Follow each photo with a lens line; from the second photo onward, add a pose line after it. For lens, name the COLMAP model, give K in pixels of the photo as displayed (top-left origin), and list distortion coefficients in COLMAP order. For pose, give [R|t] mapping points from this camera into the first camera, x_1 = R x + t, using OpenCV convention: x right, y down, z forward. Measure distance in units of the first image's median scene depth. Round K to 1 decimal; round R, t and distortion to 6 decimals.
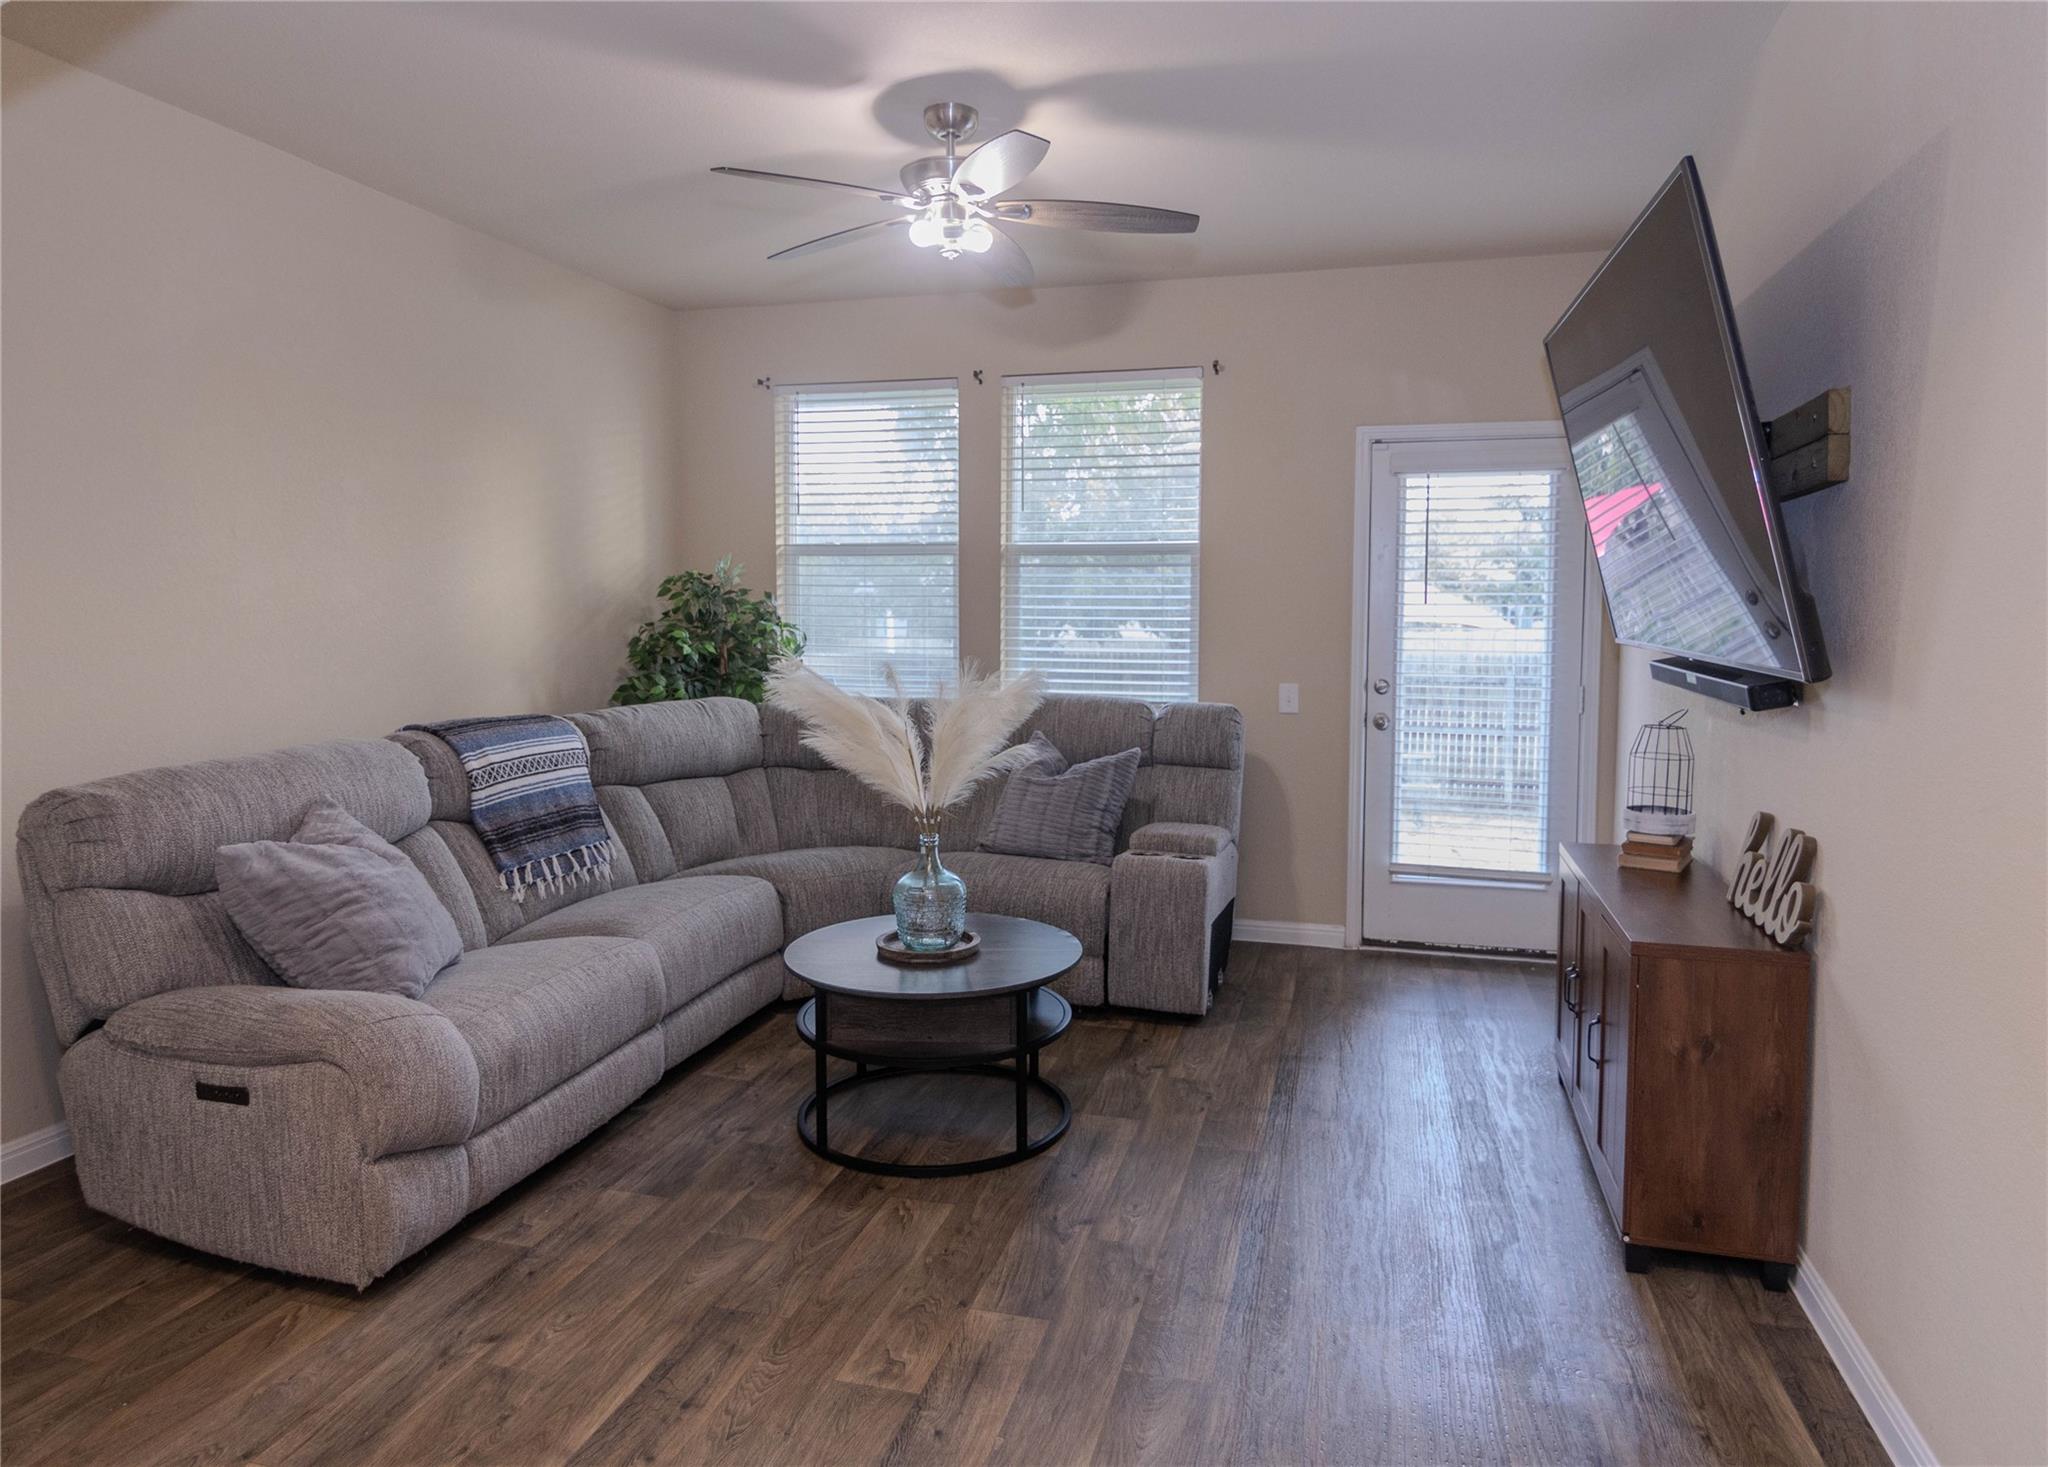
lens RADIAL K [[1296.1, 0, 1024.0], [0, 1296.1, 727.9], [0, 0, 1]] dist [0.004919, 0.000989]
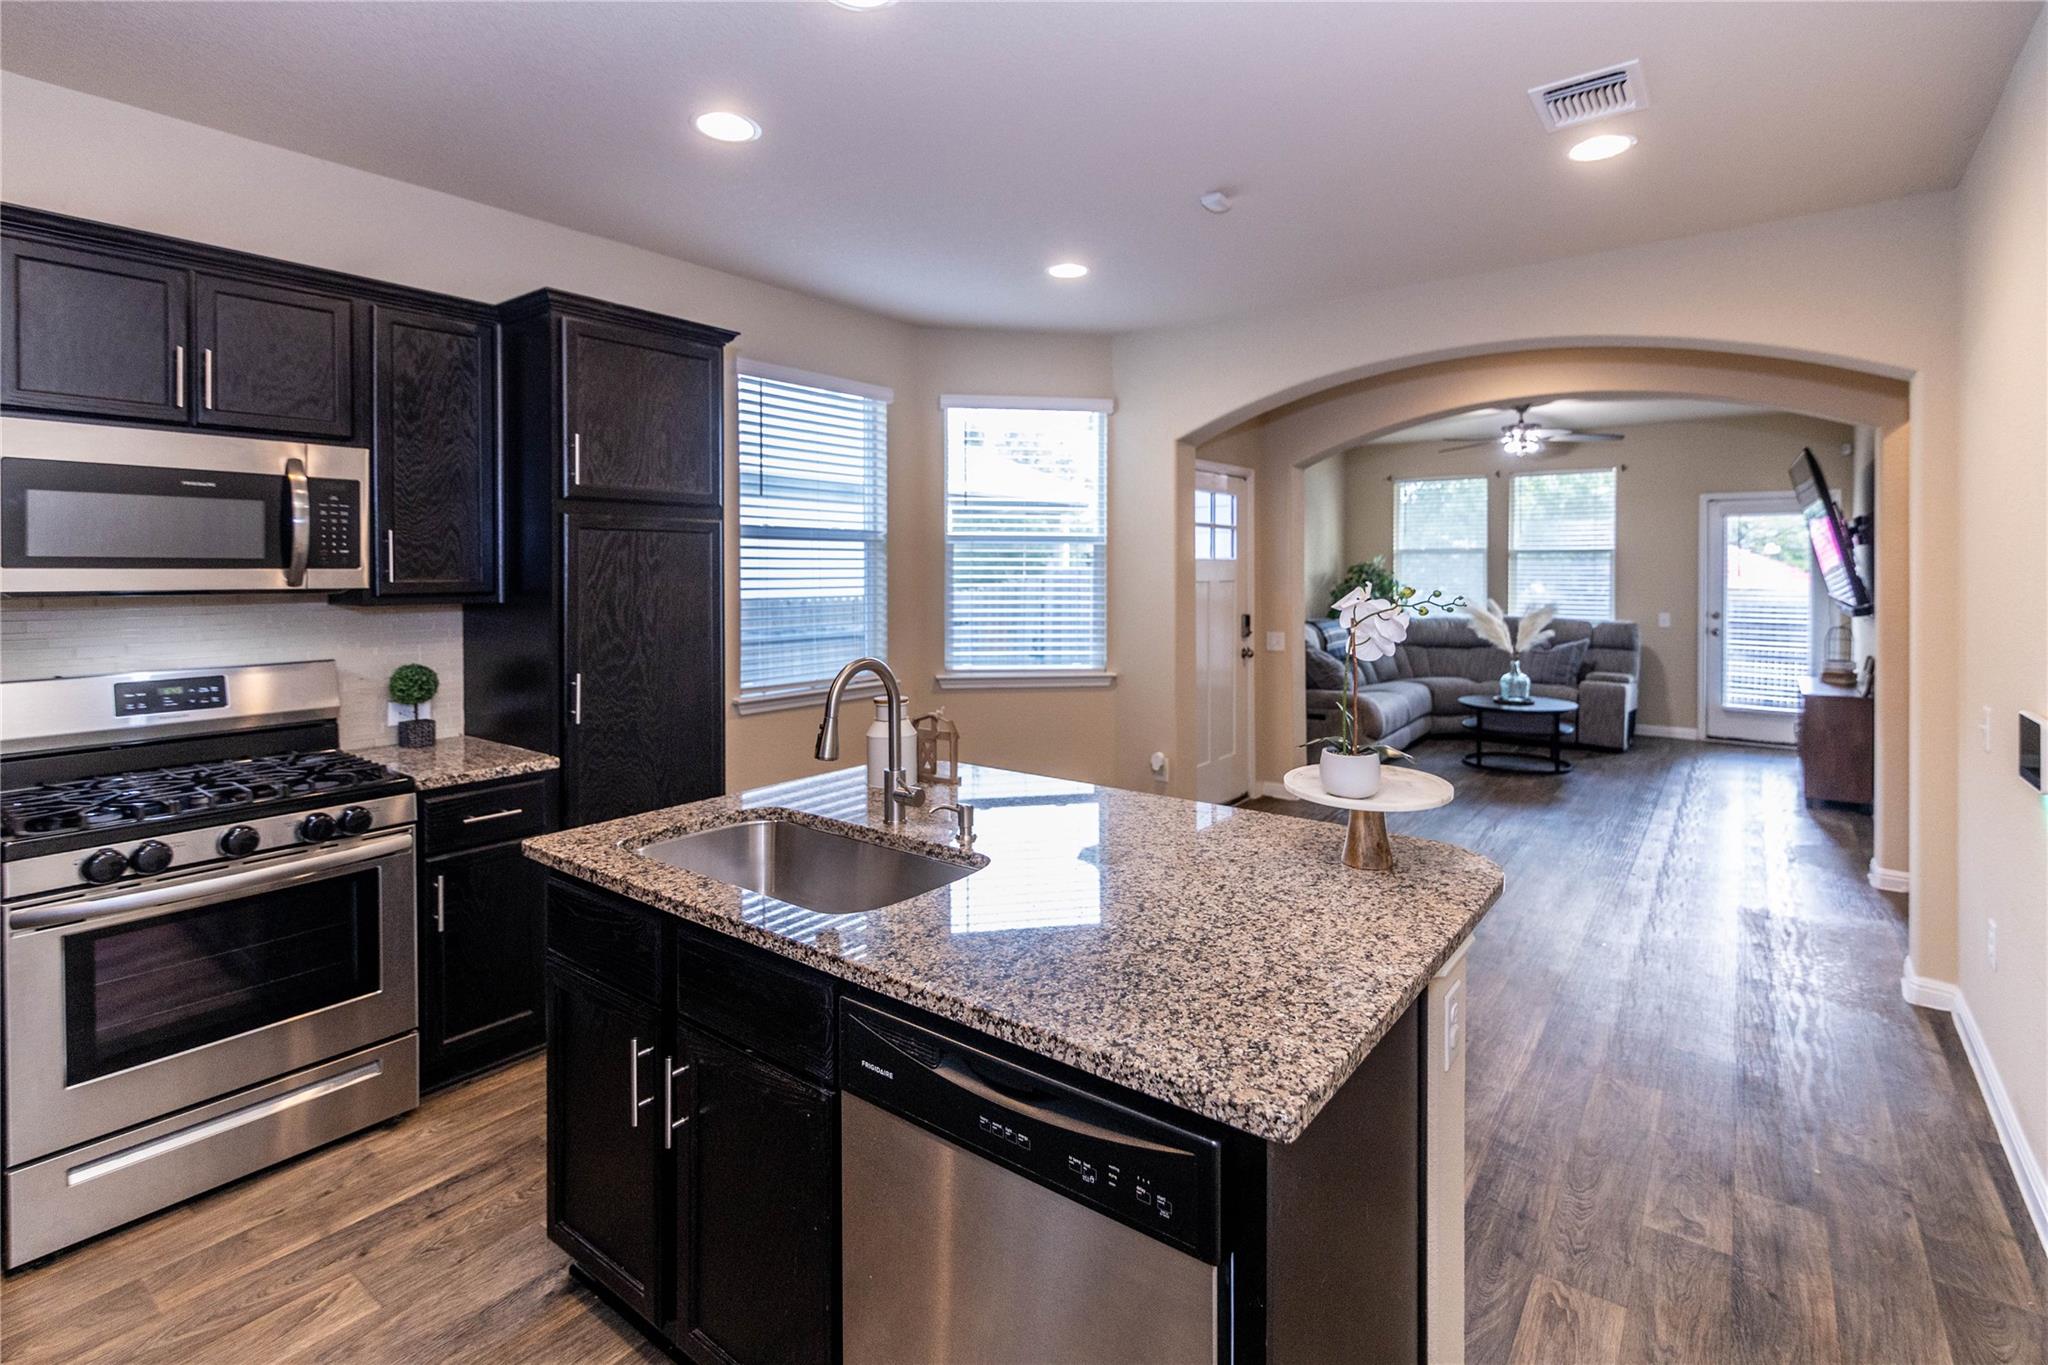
lens RADIAL K [[961.6, 0, 996.4], [0, 961.6, 595.4], [0, 0, 1]] dist [-0.004977, -0.000858]
pose [[0.921134, 0.003311, -0.389232, -0.219134], [-0.029672, 0.997651, -0.061735, 0.074629], [0.388114, 0.068415, 0.919069, -0.994899]]
